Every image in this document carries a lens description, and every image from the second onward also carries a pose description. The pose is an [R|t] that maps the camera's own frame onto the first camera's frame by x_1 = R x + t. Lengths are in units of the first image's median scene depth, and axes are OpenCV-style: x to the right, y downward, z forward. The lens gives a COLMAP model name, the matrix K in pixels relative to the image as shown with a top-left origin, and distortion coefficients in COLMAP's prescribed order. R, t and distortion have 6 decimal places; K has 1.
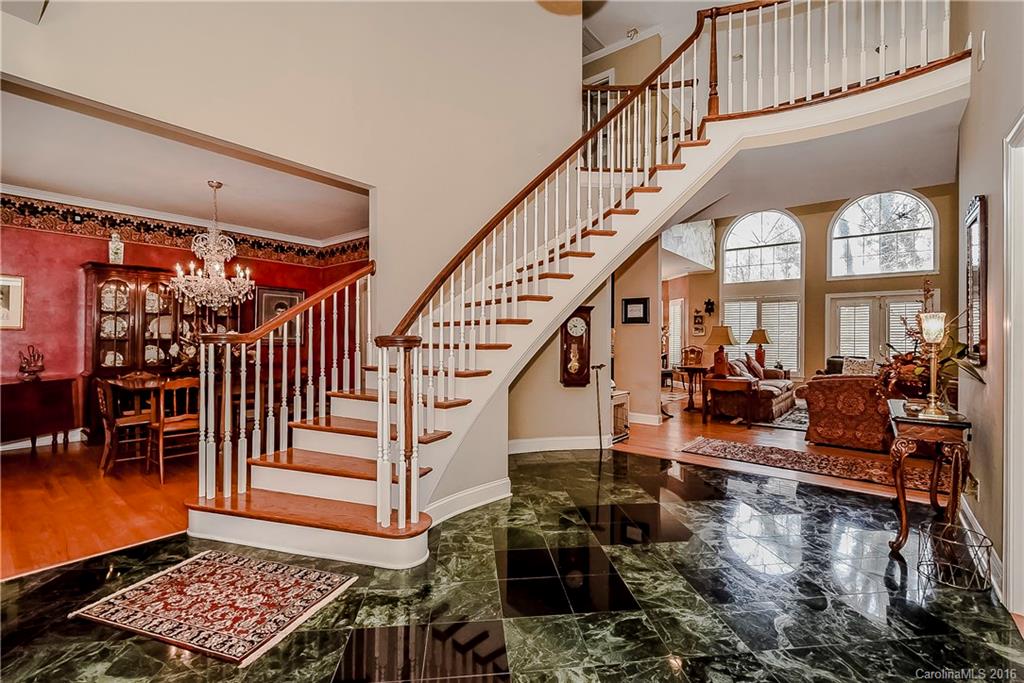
lens RADIAL K [[449.3, 0, 515.5], [0, 449.3, 340.5], [0, 0, 1]] dist [-0.002979, -0.000696]
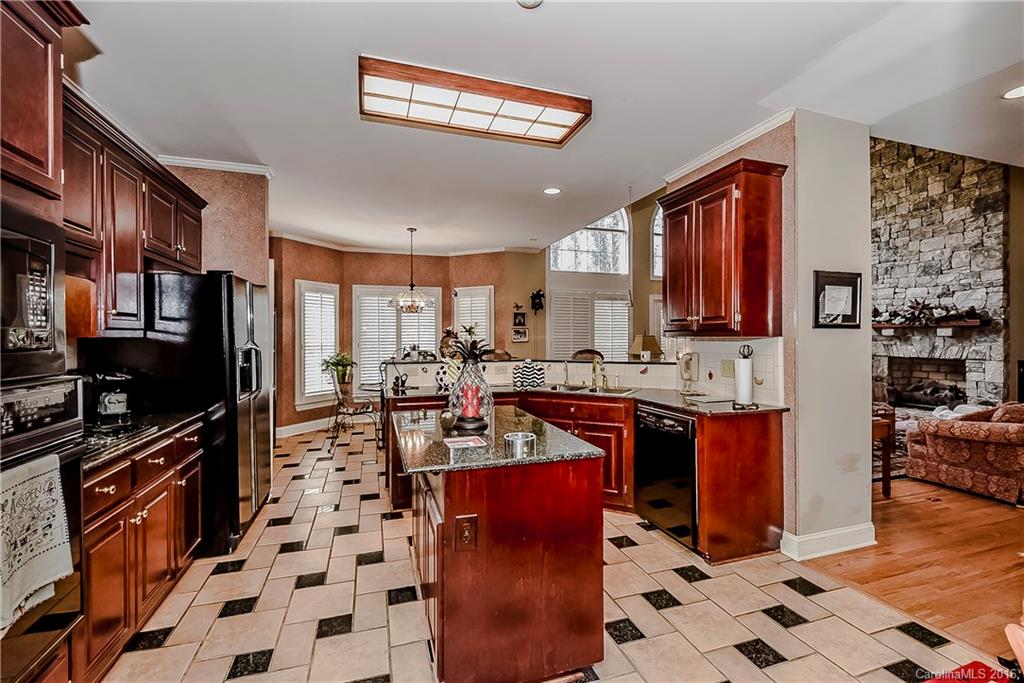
lens RADIAL K [[449.3, 0, 517.8], [0, 449.3, 336.5], [0, 0, 1]] dist [-0.002979, -0.000696]
pose [[0.537288, -0.006160, 0.843377, -0.198594], [0.007480, 0.999969, 0.002539, -0.024621], [-0.843366, 0.004944, 0.537317, 0.740985]]
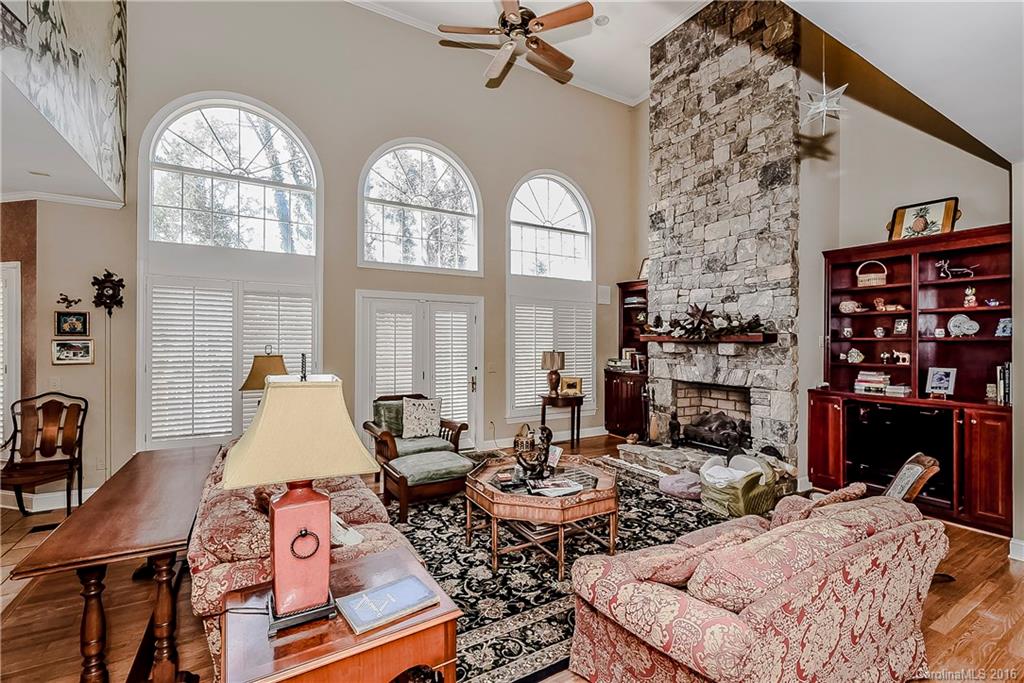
lens RADIAL K [[449.3, 0, 512.6], [0, 449.3, 342.6], [0, 0, 1]] dist [-0.002979, -0.000696]
pose [[0.345131, -0.008969, 0.938512, 0.207826], [-0.000005, 0.999954, 0.009558, -0.038520], [-0.938555, -0.003303, 0.345115, 0.598916]]
